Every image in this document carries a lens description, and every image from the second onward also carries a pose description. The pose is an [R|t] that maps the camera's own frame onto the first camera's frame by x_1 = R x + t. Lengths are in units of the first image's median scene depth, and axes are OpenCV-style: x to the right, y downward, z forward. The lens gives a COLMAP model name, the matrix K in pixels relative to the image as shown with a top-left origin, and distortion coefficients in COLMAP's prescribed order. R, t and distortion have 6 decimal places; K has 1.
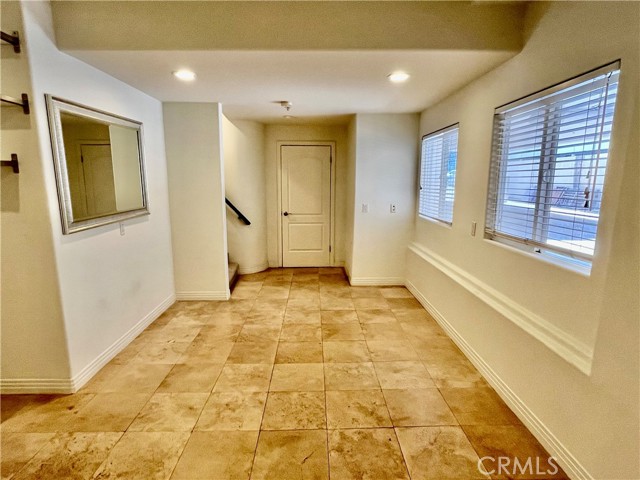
lens RADIAL K [[364.5, 0, 318.6], [0, 364.5, 245.9], [0, 0, 1]] dist [-0.002595, -0.002108]
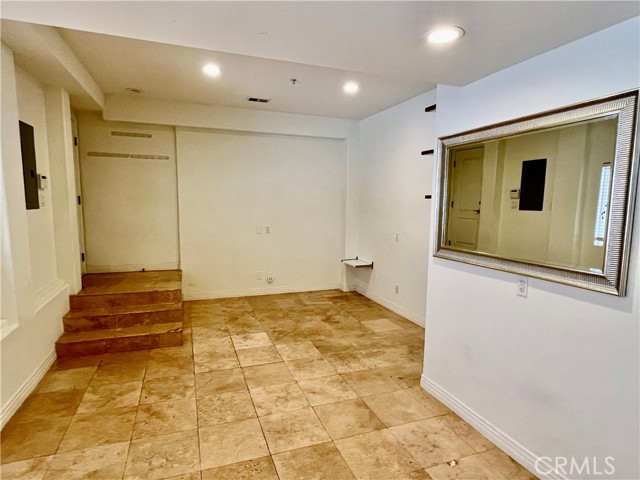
lens RADIAL K [[364.5, 0, 319.6], [0, 364.5, 242.5], [0, 0, 1]] dist [-0.002595, -0.002108]
pose [[-0.941375, 0.024067, -0.336502, 0.025622], [-0.077088, 0.955717, 0.284011, -0.336151], [0.328436, 0.293301, -0.897833, 1.725172]]
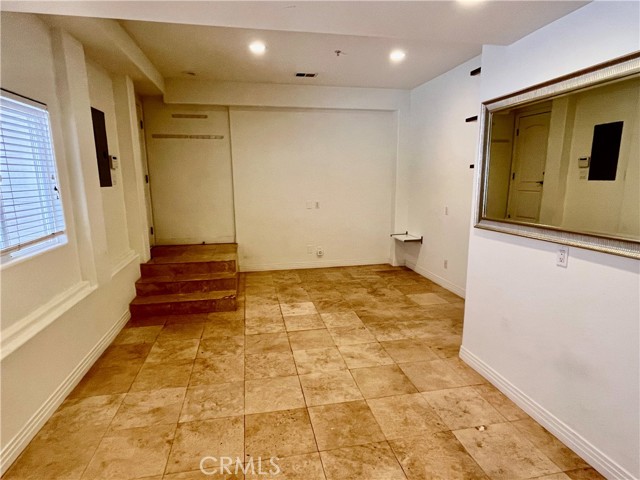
lens RADIAL K [[364.5, 0, 320.5], [0, 364.5, 244.6], [0, 0, 1]] dist [-0.002595, -0.002108]
pose [[-0.982483, 0.040143, -0.181978, -0.020856], [-0.027672, 0.934270, 0.355492, -0.332235], [0.184287, 0.354301, -0.916793, 1.780196]]
